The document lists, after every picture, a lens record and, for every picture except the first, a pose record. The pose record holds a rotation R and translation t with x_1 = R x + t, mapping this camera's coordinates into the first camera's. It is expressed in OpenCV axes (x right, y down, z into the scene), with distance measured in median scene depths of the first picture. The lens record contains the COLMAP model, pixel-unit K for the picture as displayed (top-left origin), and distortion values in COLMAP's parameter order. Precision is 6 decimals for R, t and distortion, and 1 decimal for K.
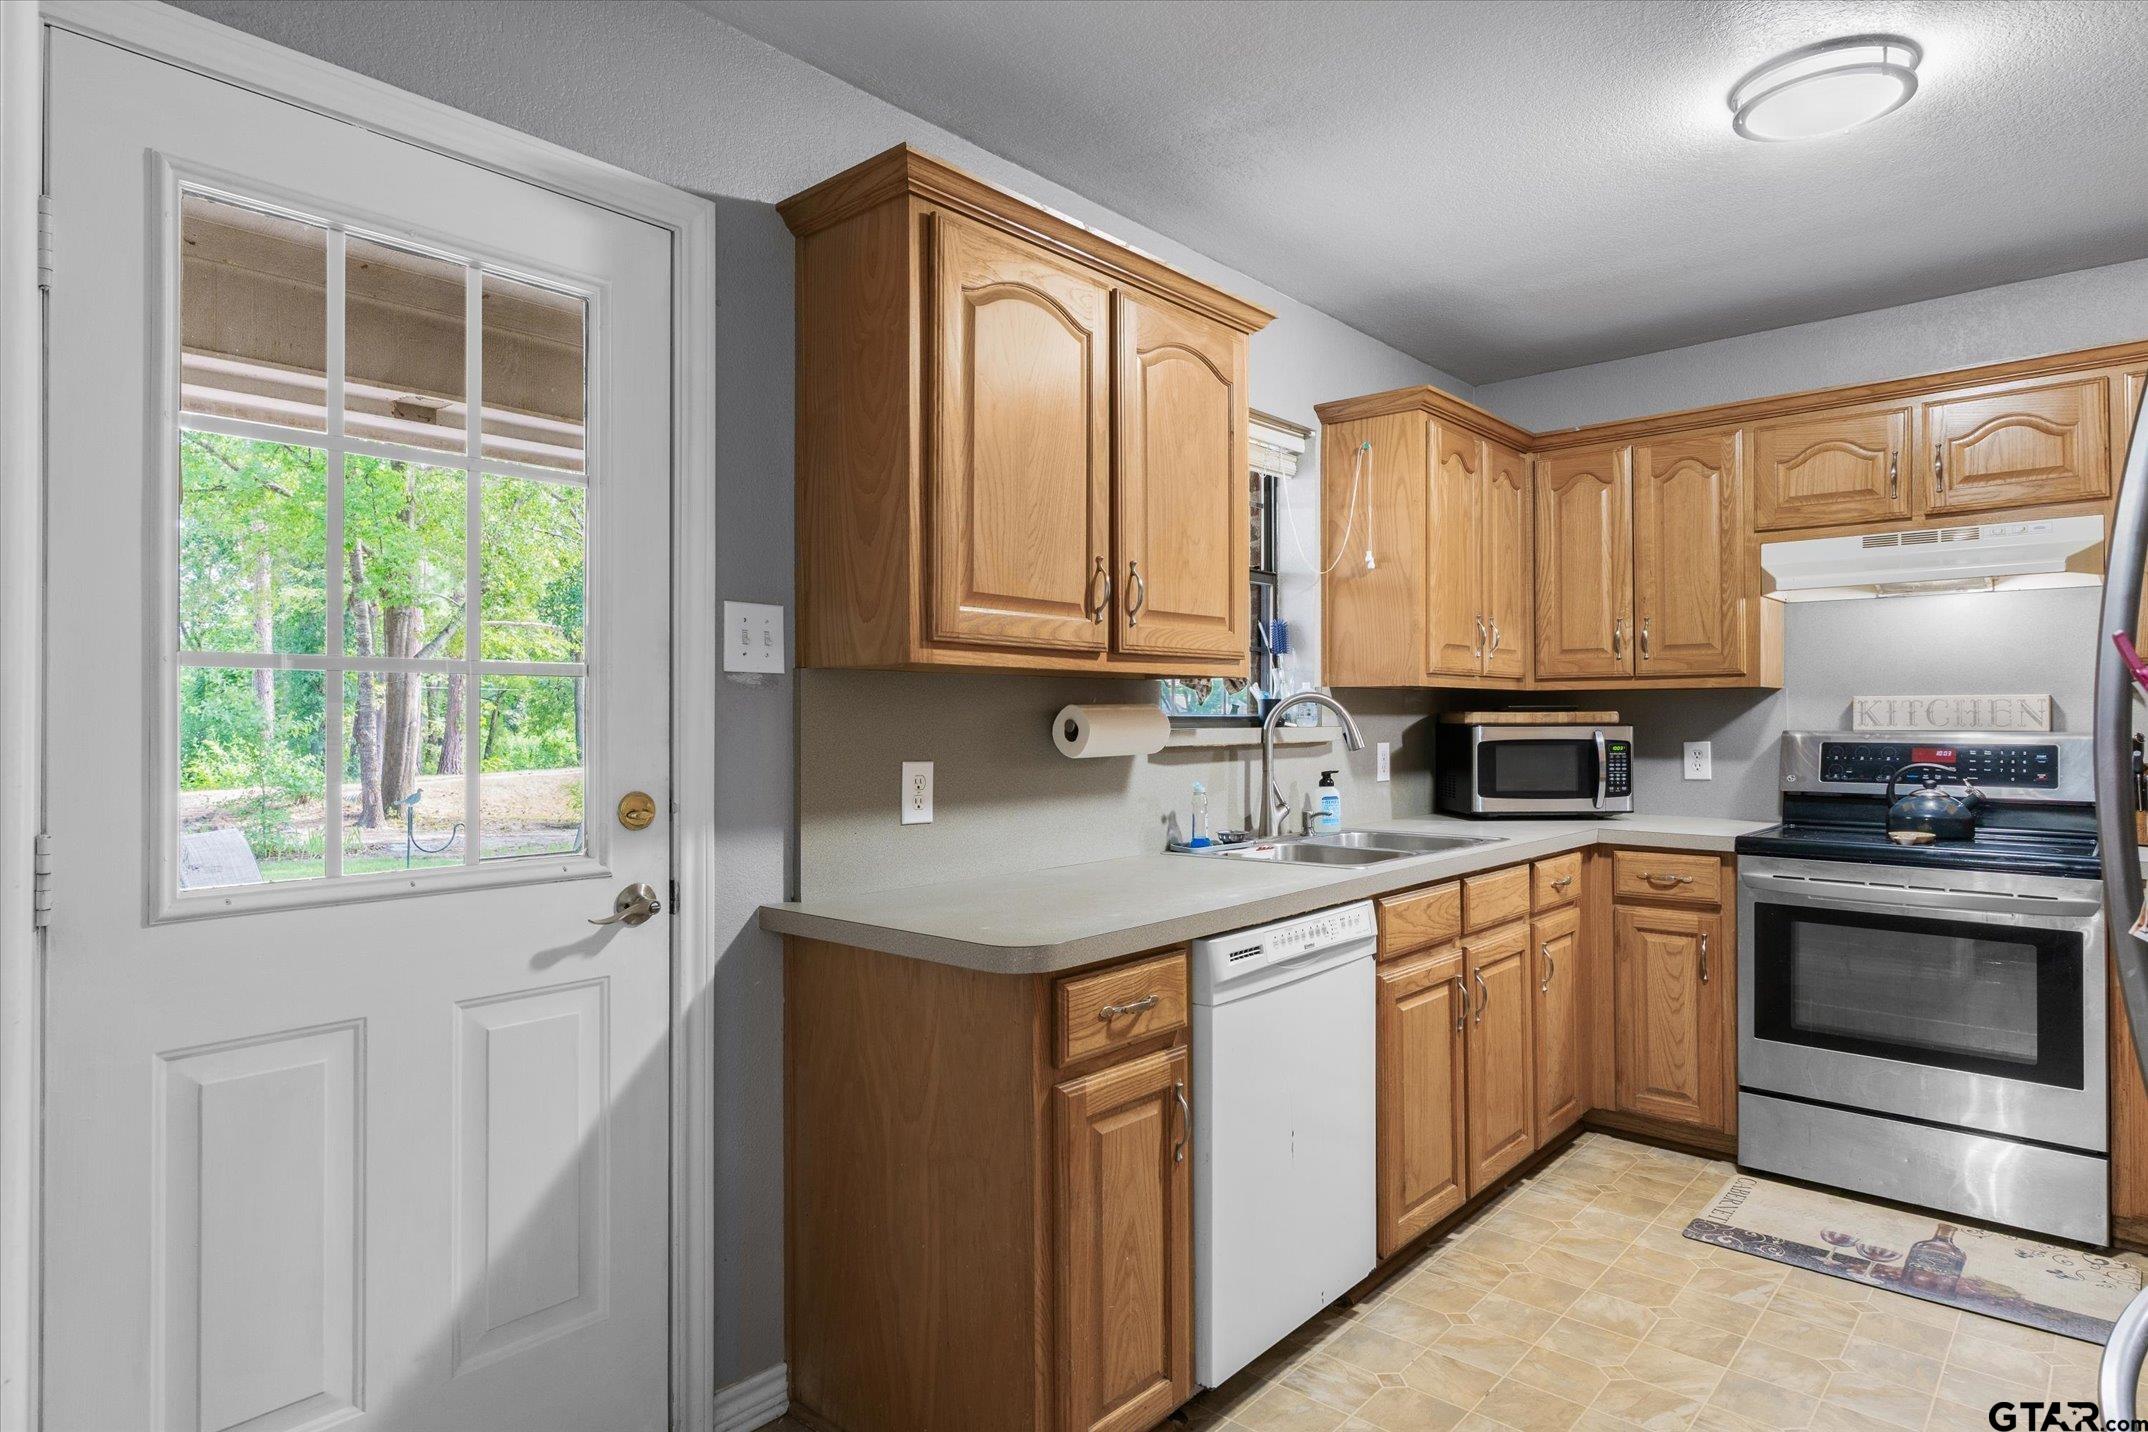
lens RADIAL K [[1189.6, 0, 1069.9], [0, 1189.6, 709.2], [0, 0, 1]] dist [0.002980, 0.000394]
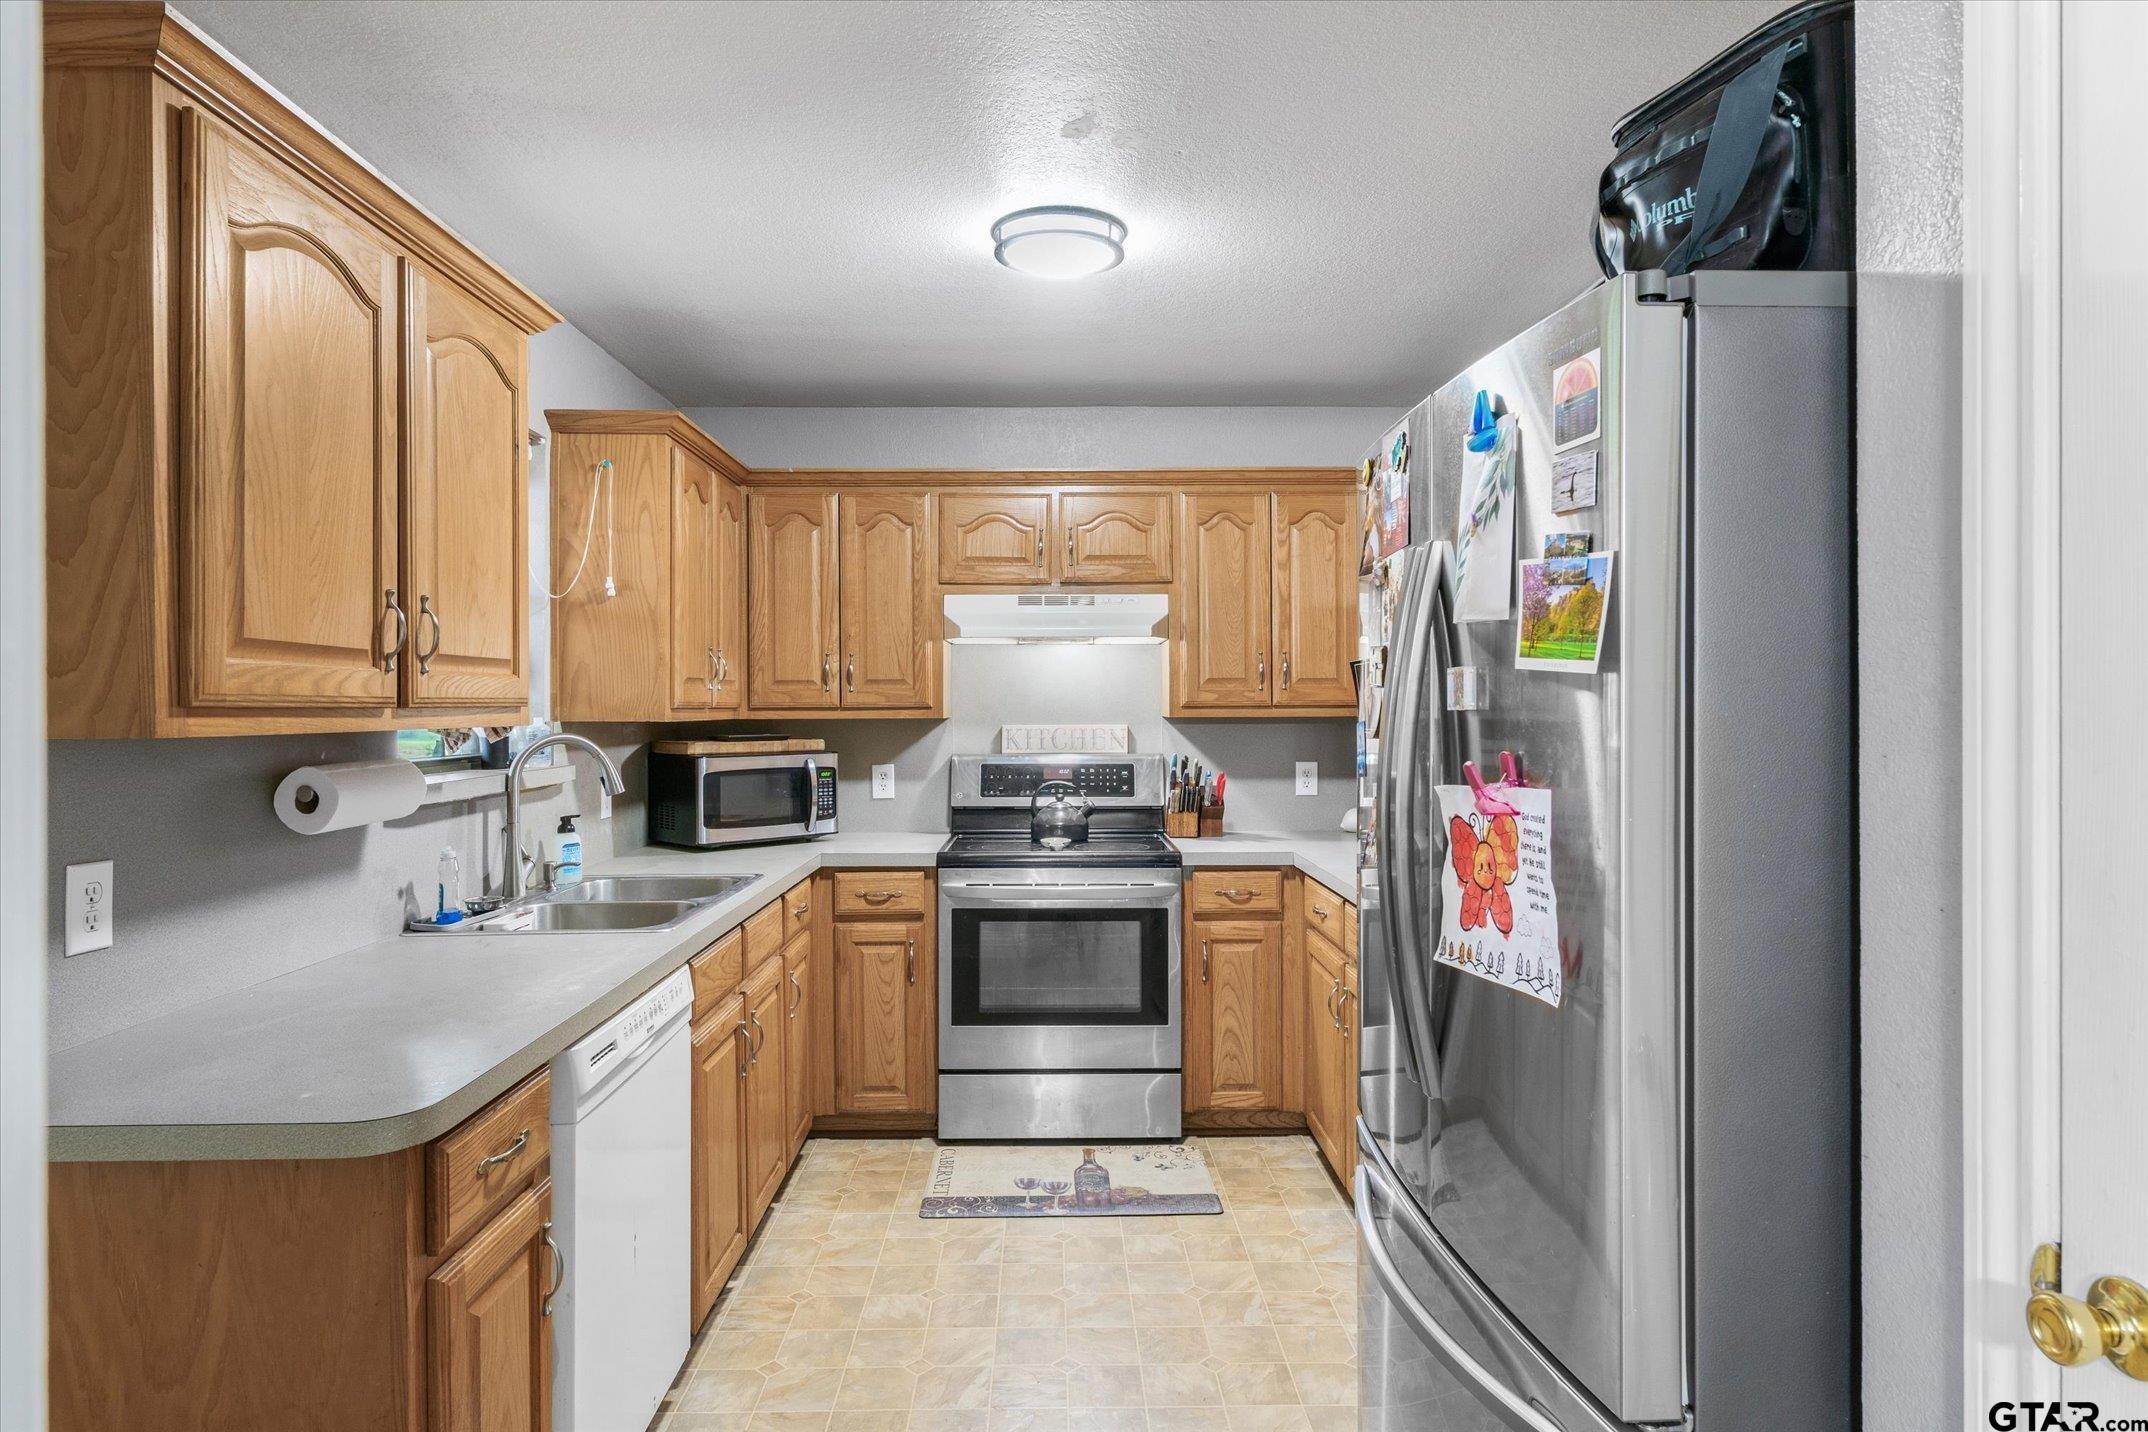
lens RADIAL K [[1199.7, 0, 1074.0], [0, 1199.7, 716.0], [0, 0, 1]] dist [0.001263, -0.000674]
pose [[0.741931, -0.003329, 0.670468, -0.116133], [-0.001834, 0.999974, 0.006994, -0.032858], [-0.670474, -0.006418, 0.741905, 0.060012]]
